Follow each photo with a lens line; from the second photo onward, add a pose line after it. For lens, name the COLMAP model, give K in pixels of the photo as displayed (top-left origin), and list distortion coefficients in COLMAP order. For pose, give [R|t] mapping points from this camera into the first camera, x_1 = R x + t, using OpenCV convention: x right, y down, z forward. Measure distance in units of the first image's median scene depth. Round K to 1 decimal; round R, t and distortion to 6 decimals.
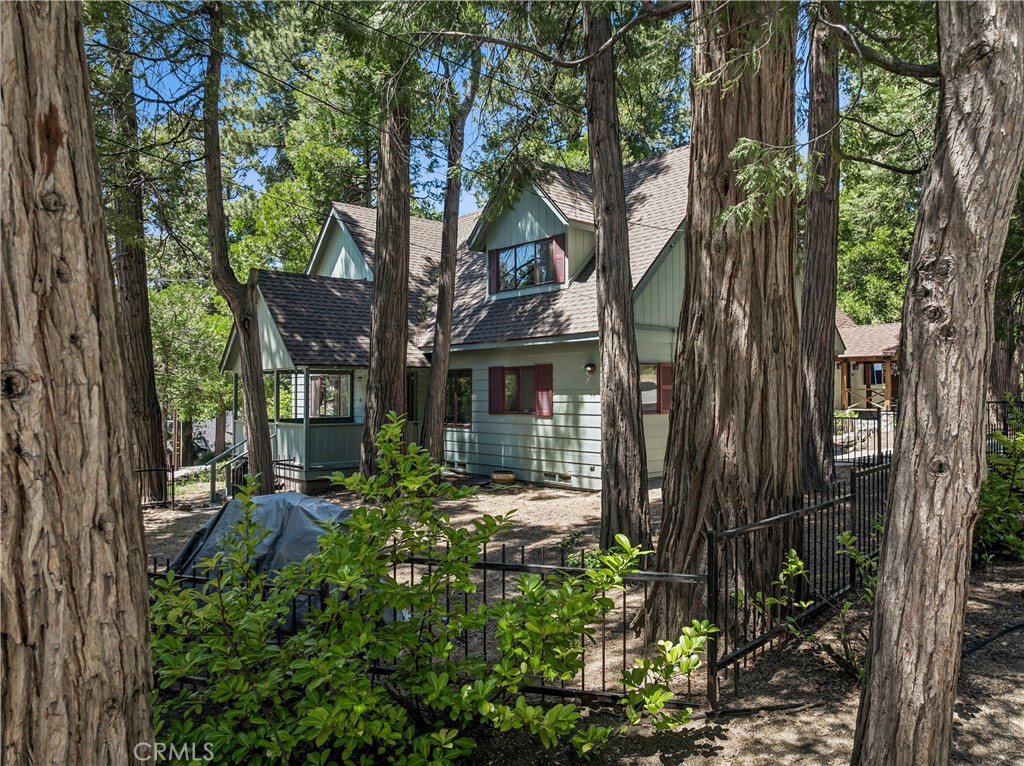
lens RADIAL K [[724.8, 0, 513.1], [0, 724.8, 392.1], [0, 0, 1]] dist [-0.019750, -0.010507]
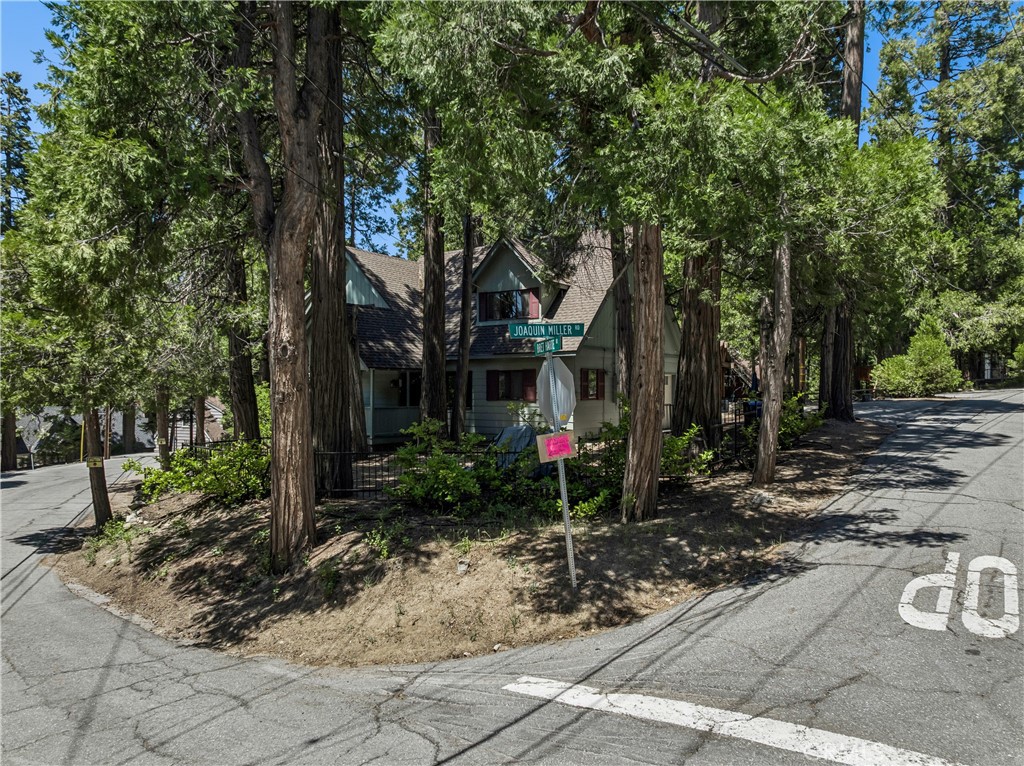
lens RADIAL K [[724.8, 0, 509.3], [0, 724.8, 380.4], [0, 0, 1]] dist [-0.019750, -0.010507]
pose [[0.969153, 0.007657, 0.246340, -0.379852], [-0.005219, 0.999931, -0.010551, 0.003804], [-0.246404, 0.008940, 0.969126, -0.531776]]
